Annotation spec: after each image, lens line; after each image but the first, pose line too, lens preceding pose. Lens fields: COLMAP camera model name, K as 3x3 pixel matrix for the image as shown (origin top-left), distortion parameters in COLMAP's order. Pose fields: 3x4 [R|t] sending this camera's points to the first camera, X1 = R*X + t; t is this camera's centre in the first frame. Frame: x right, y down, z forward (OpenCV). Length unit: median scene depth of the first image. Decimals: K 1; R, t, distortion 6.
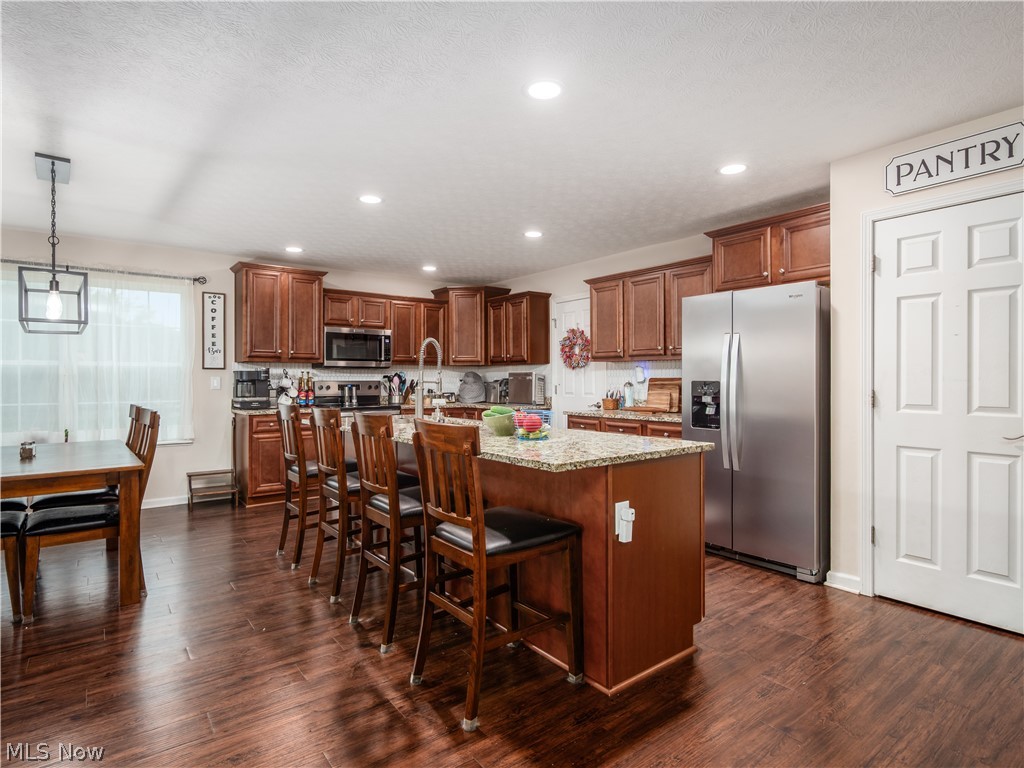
lens RADIAL K [[543.6, 0, 528.5], [0, 543.6, 379.8], [0, 0, 1]] dist [0.000008, -0.001439]
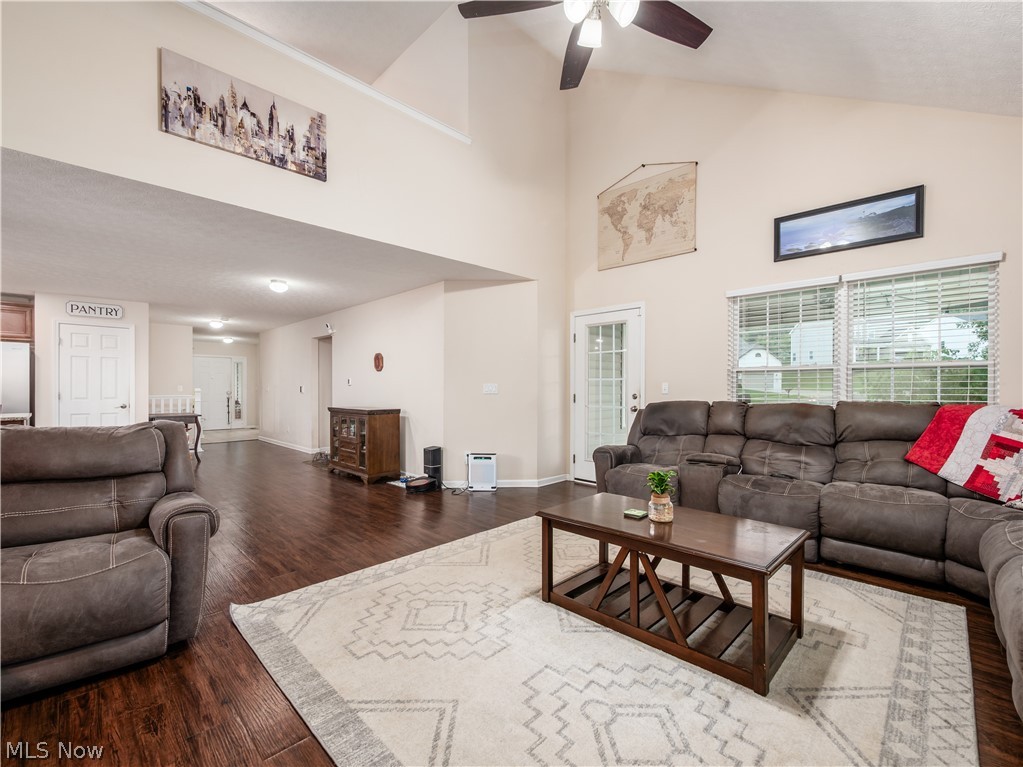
lens RADIAL K [[453.5, 0, 512.4], [0, 453.5, 385.3], [0, 0, 1]] dist [-0.002095, 0.000464]
pose [[-0.120949, 0.007021, 0.992634, -1.101423], [-0.000922, 0.999974, -0.007185, -0.000115], [-0.992658, -0.001784, -0.120940, -0.524411]]
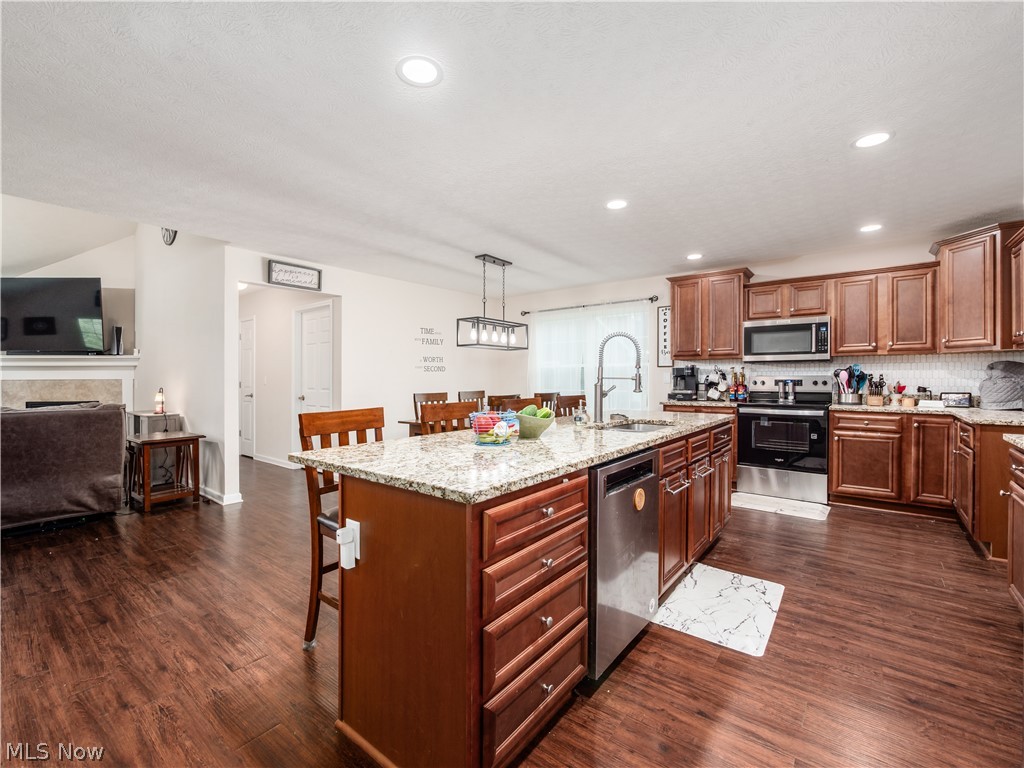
lens RADIAL K [[454.0, 0, 520.2], [0, 454.0, 383.4], [0, 0, 1]] dist [-0.002095, 0.000464]
pose [[0.233834, 0.013129, -0.972188, 0.441733], [0.006741, 0.999863, 0.015124, -0.000126], [0.972253, -0.010090, 0.233714, 0.520327]]
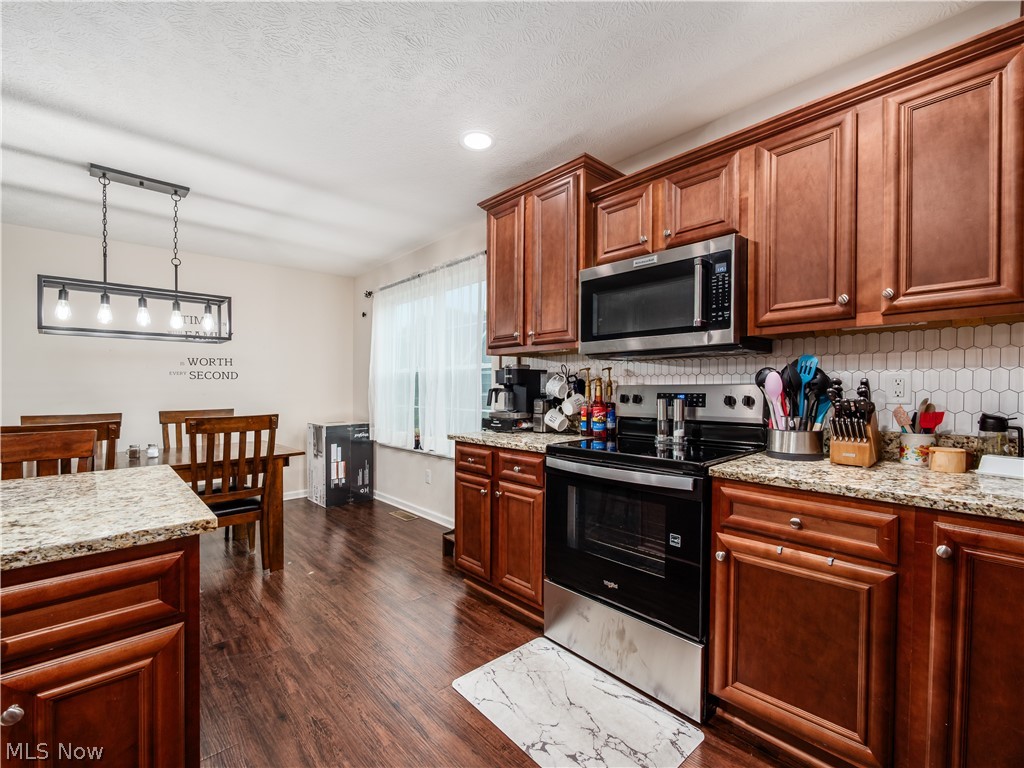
lens RADIAL K [[454.0, 0, 527.8], [0, 454.0, 396.7], [0, 0, 1]] dist [-0.002095, 0.000464]
pose [[0.082893, 0.023504, -0.996281, 0.022170], [0.008960, 0.999664, 0.024330, 0.002014], [0.996518, -0.010944, 0.082655, 1.185898]]
